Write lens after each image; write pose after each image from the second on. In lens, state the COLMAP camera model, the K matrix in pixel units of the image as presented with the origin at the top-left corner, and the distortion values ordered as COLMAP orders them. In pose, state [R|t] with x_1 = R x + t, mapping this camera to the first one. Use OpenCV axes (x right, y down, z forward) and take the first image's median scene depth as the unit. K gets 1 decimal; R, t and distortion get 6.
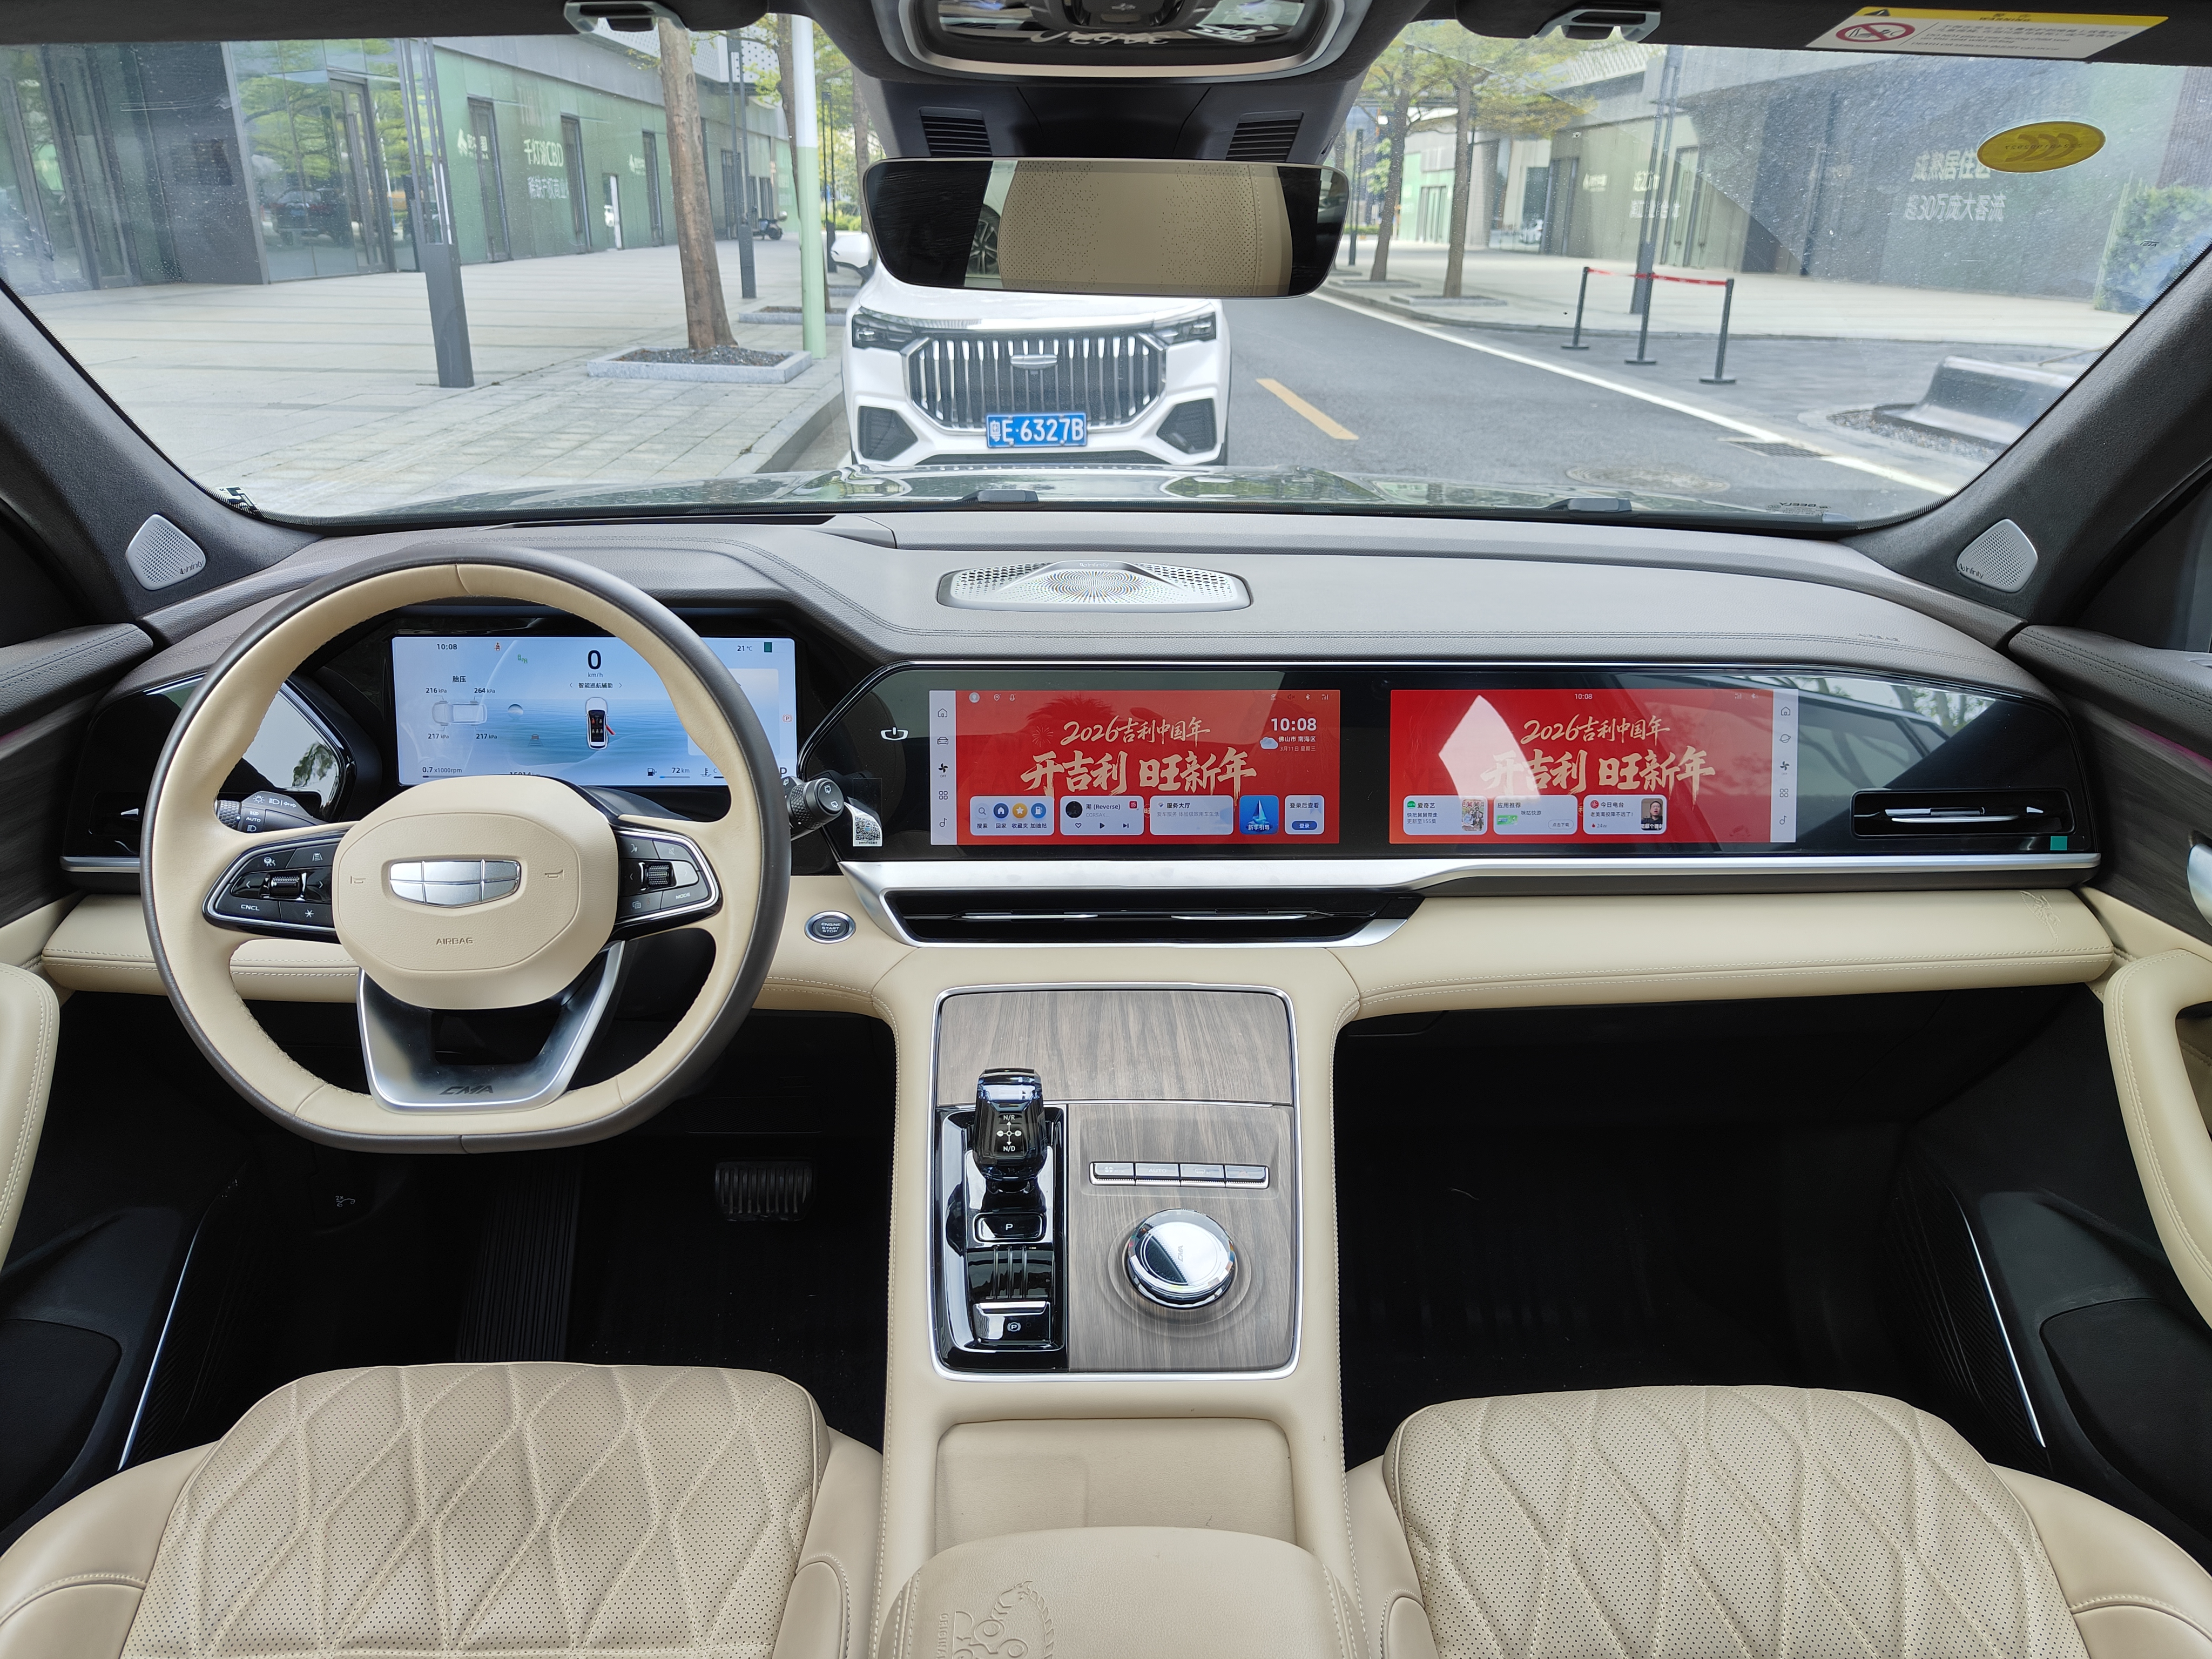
lens RADIAL K [[1561.6, 0, 1103.3], [0, 1561.6, 839.9], [0, 0, 1]] dist [0.000798, 0.007770]
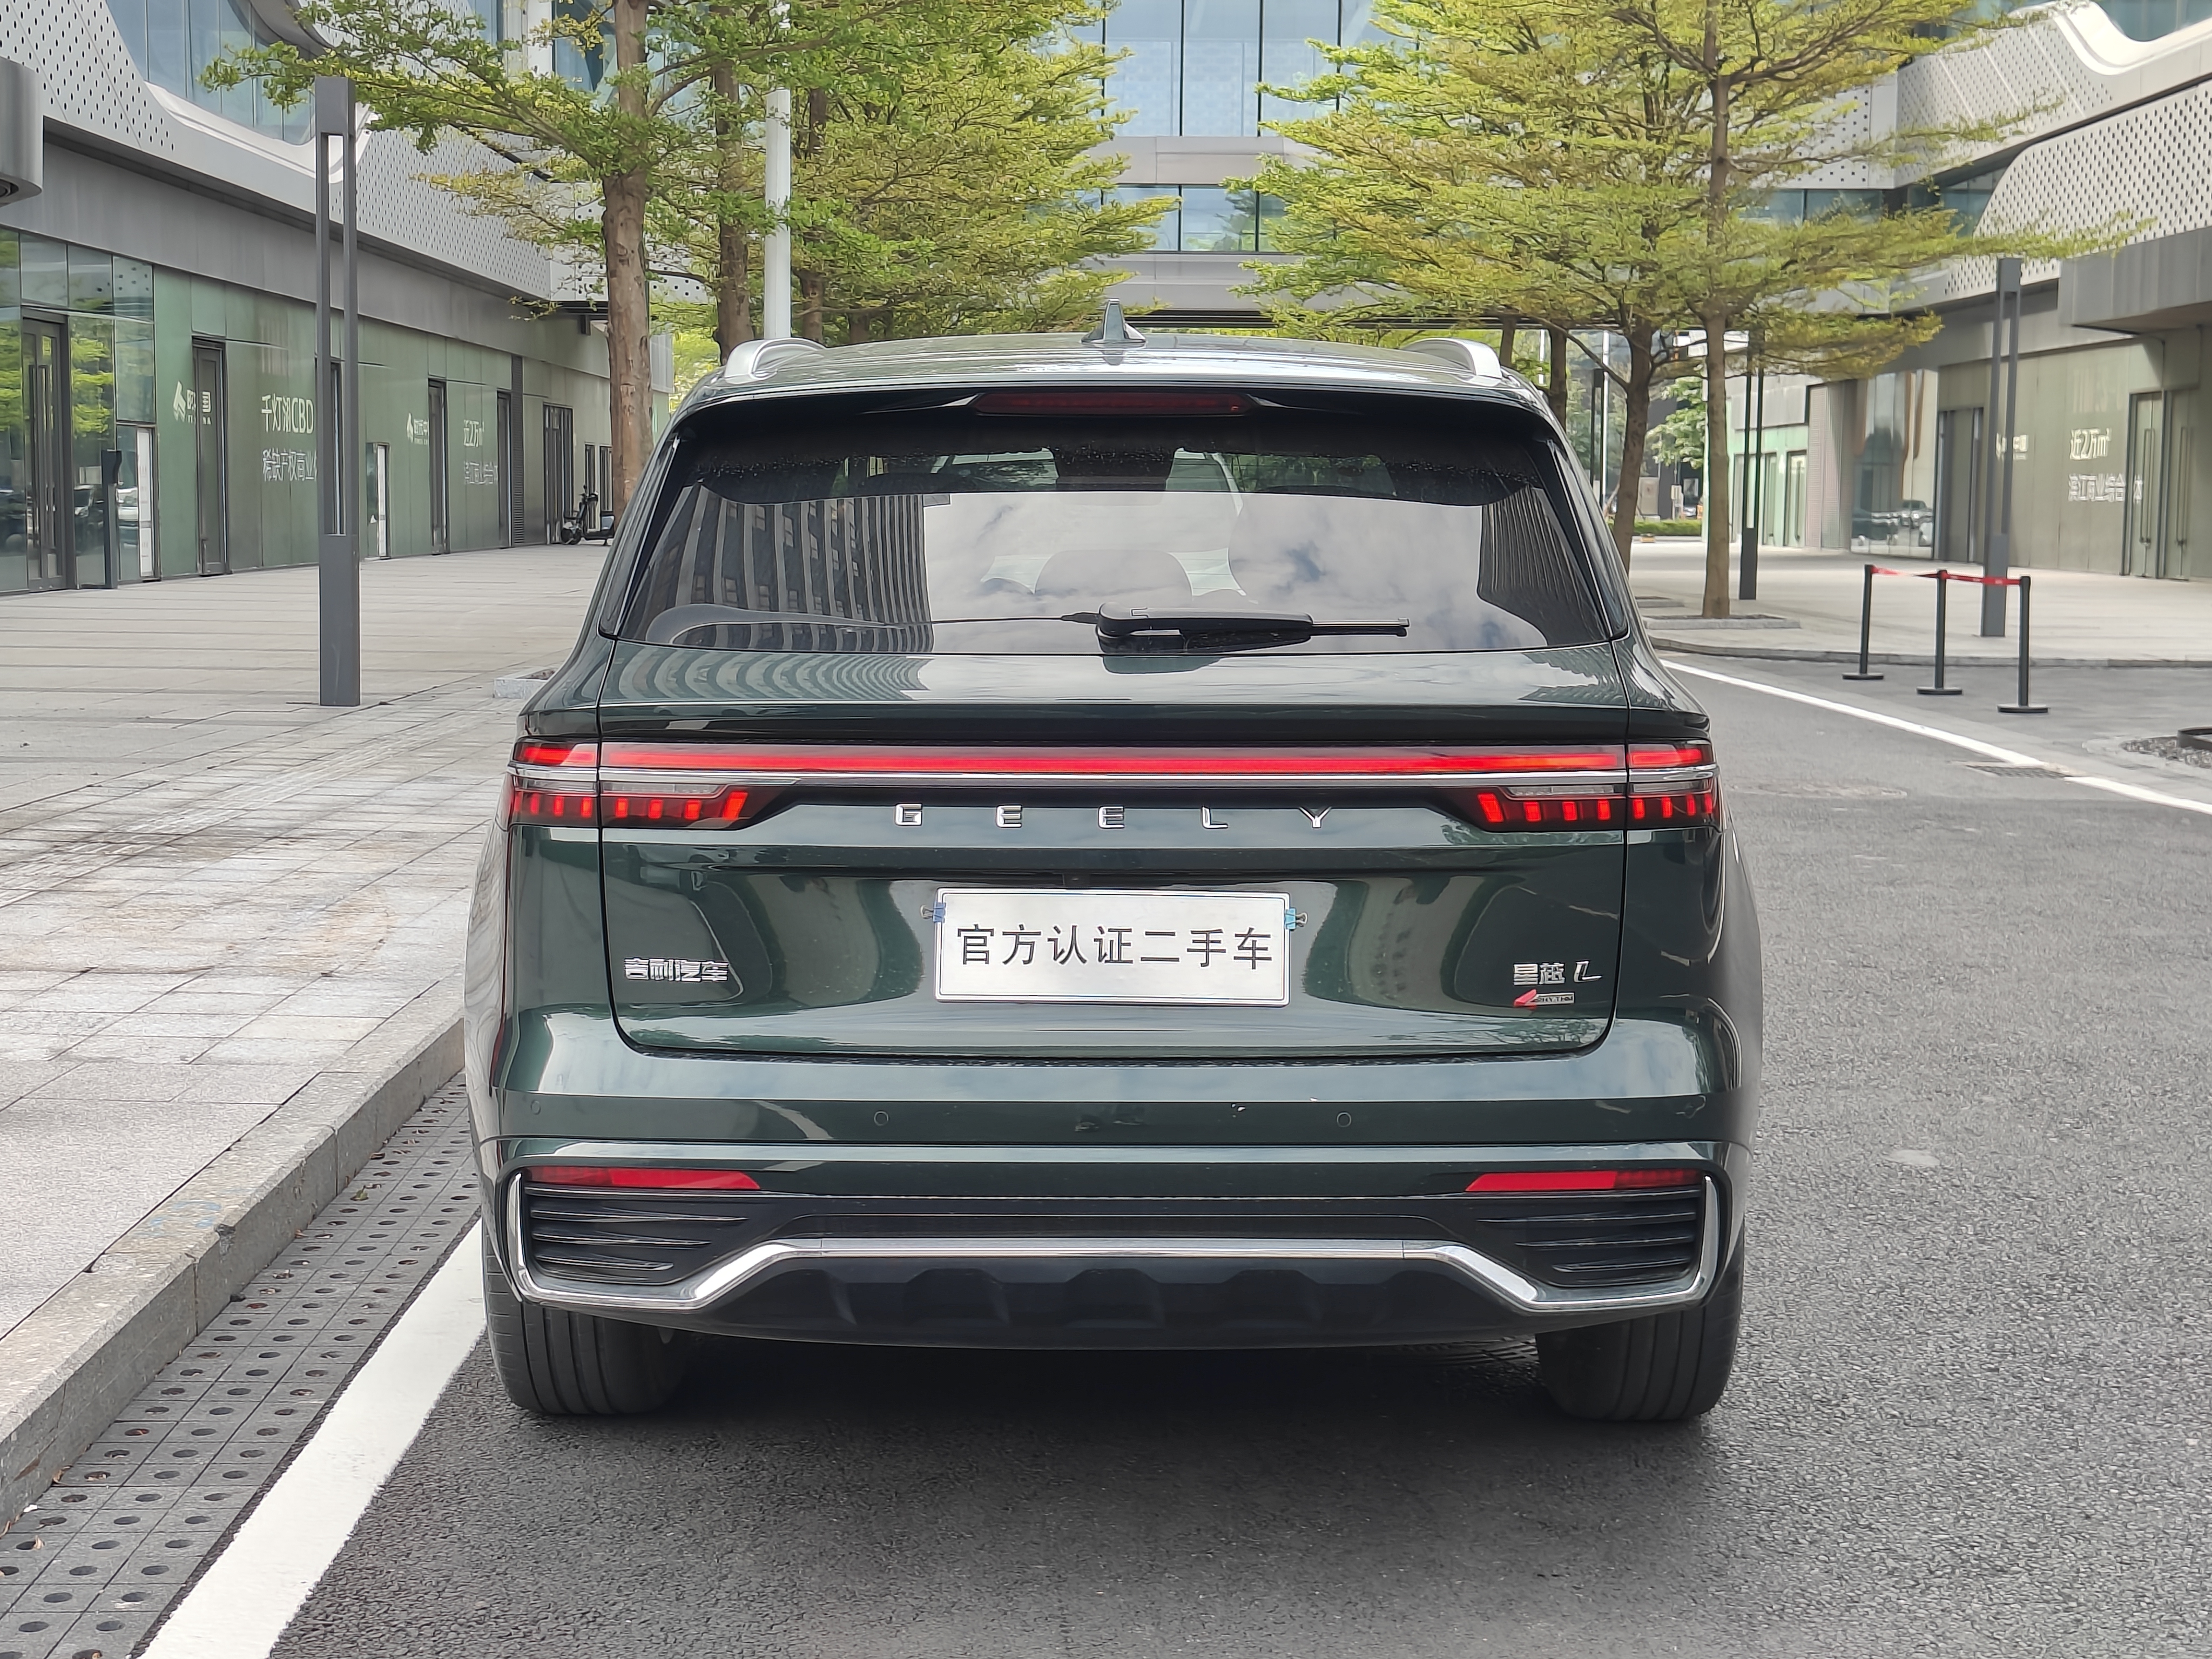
lens RADIAL K [[3134.3, 0, 1091.2], [0, 3134.3, 814.6], [0, 0, 1]] dist [0.034238, 0.000000]
pose [[0.999451, -0.001903, -0.033089, 0.015936], [-0.007380, 0.960506, -0.278162, 0.187476], [0.032311, 0.278254, 0.959964, -0.460927]]
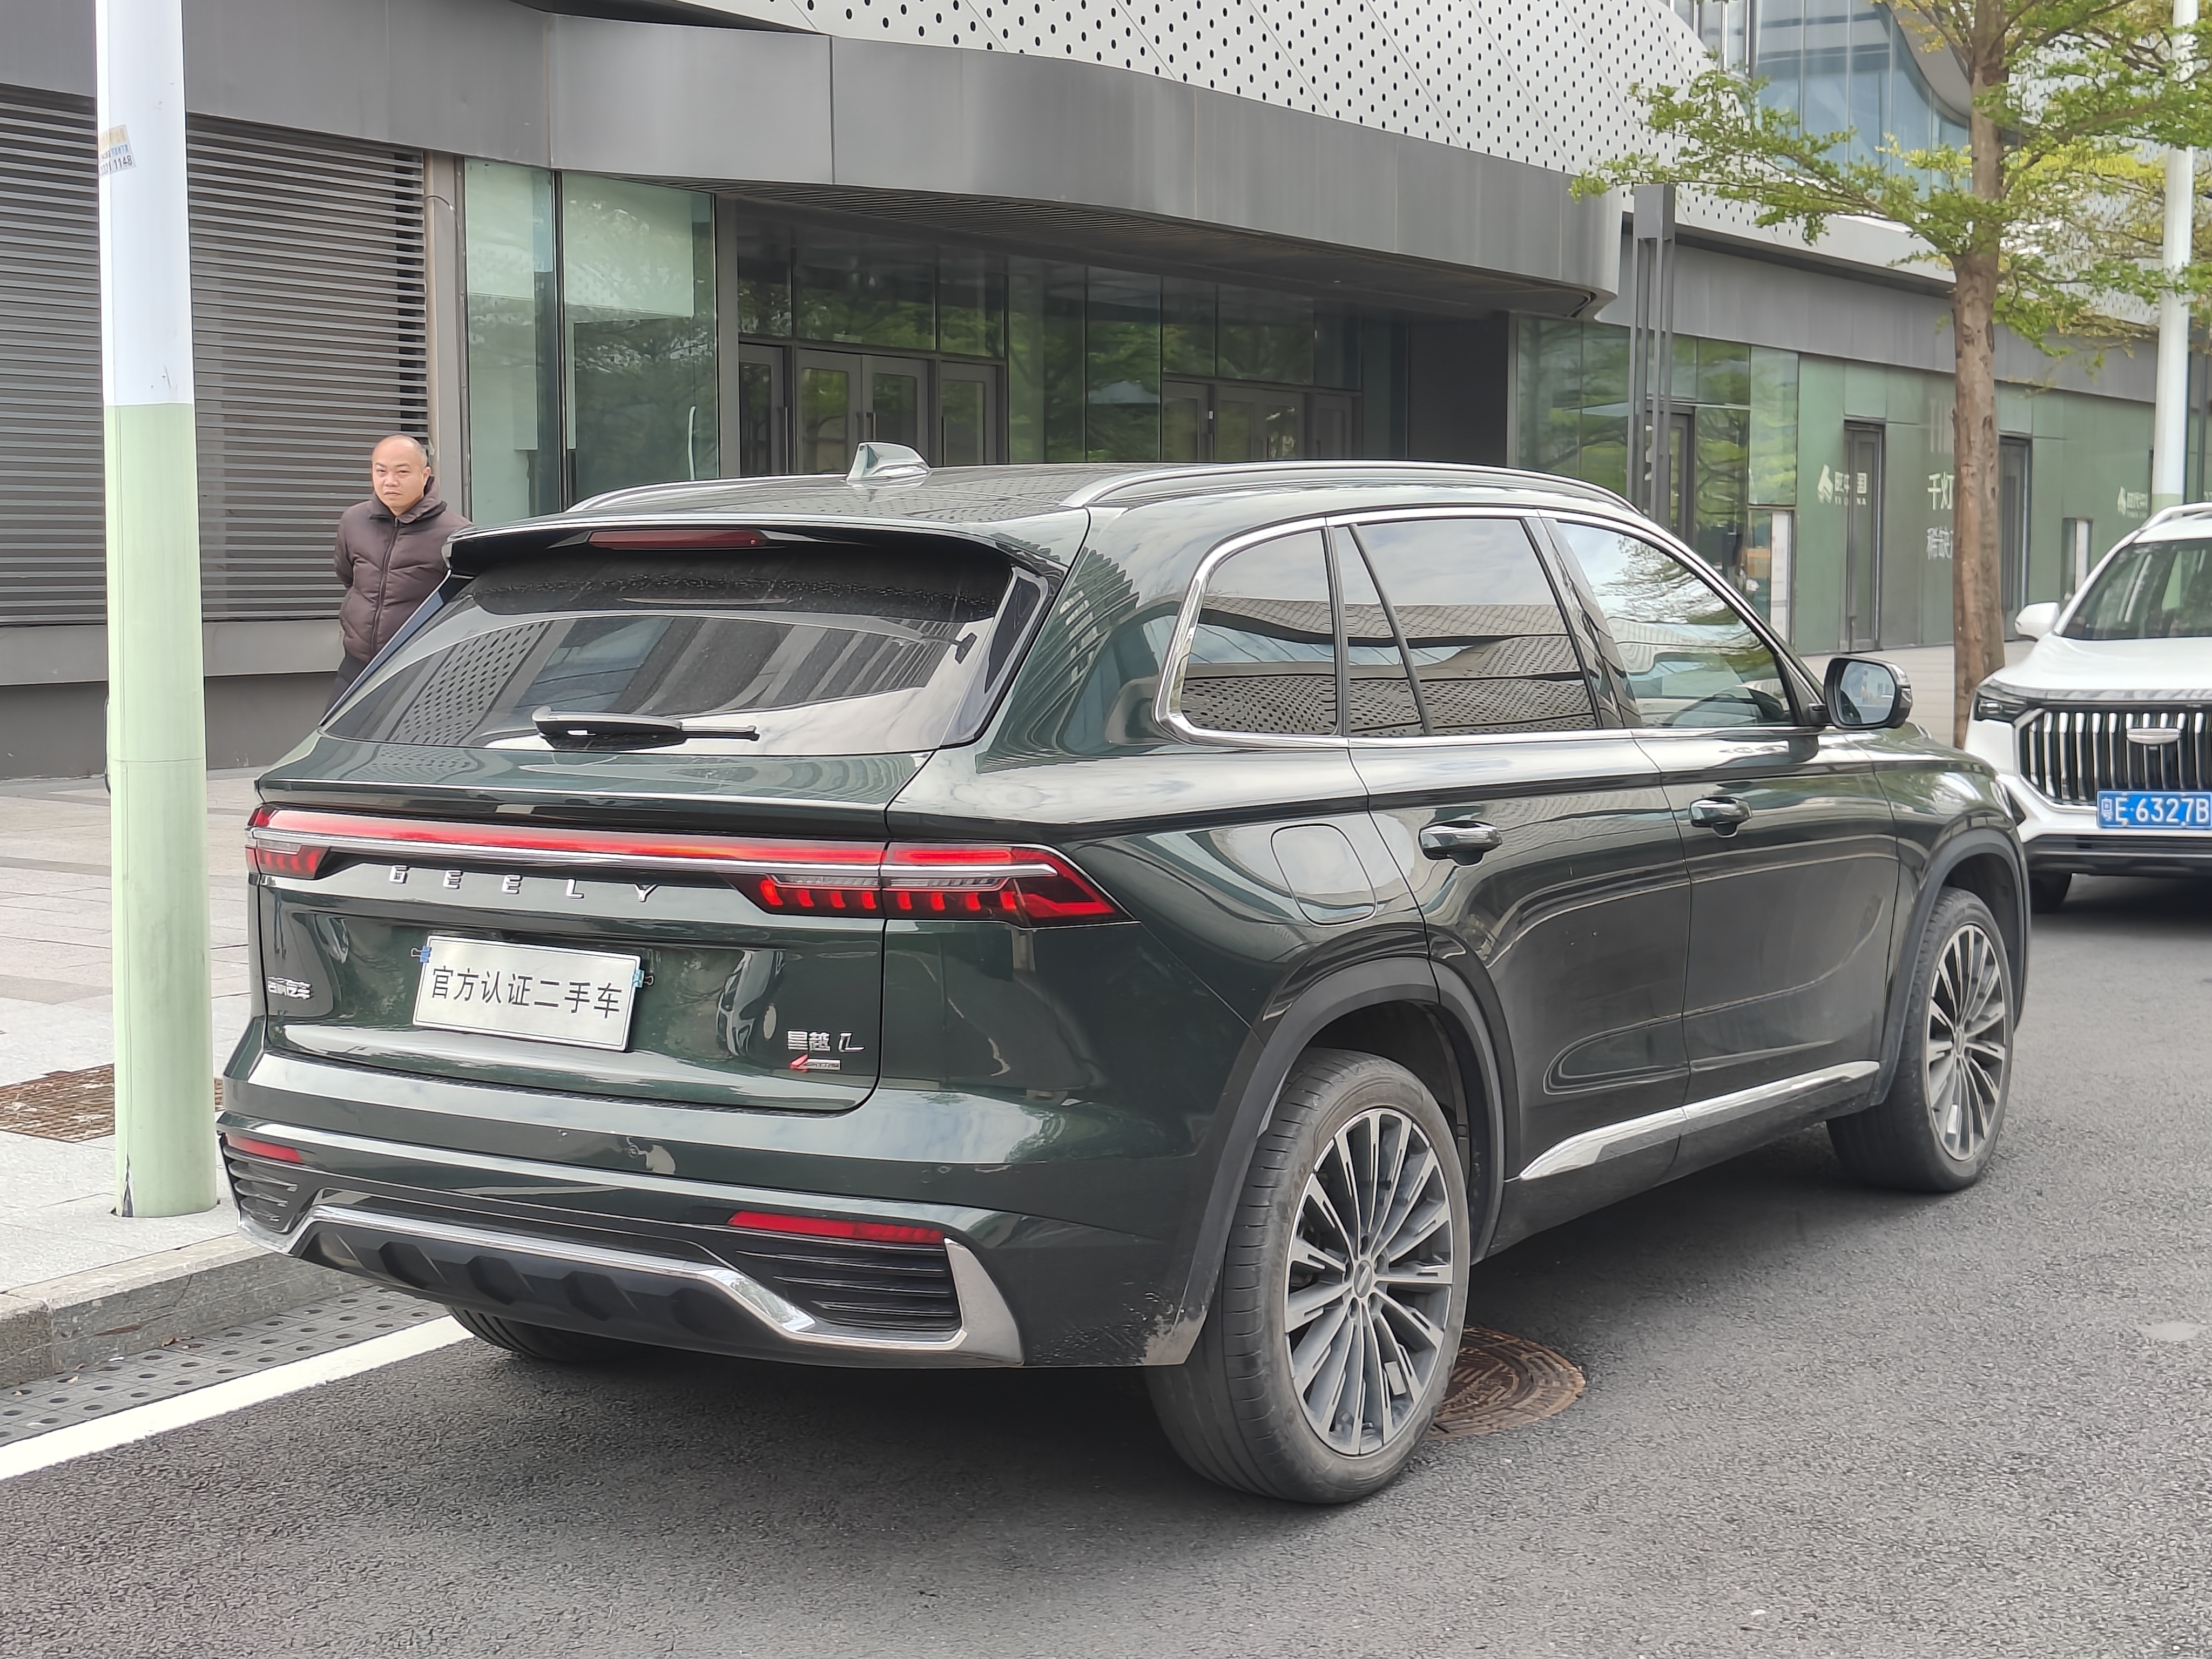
lens RADIAL K [[3134.3, 0, 1035.7], [0, 3134.3, 823.9], [0, 0, 1]] dist [0.034238, 0.000000]
pose [[0.803564, 0.034714, -0.594205, 0.295543], [-0.210812, 0.950186, -0.229577, 0.166706], [0.556635, 0.309745, 0.770853, -0.418223]]
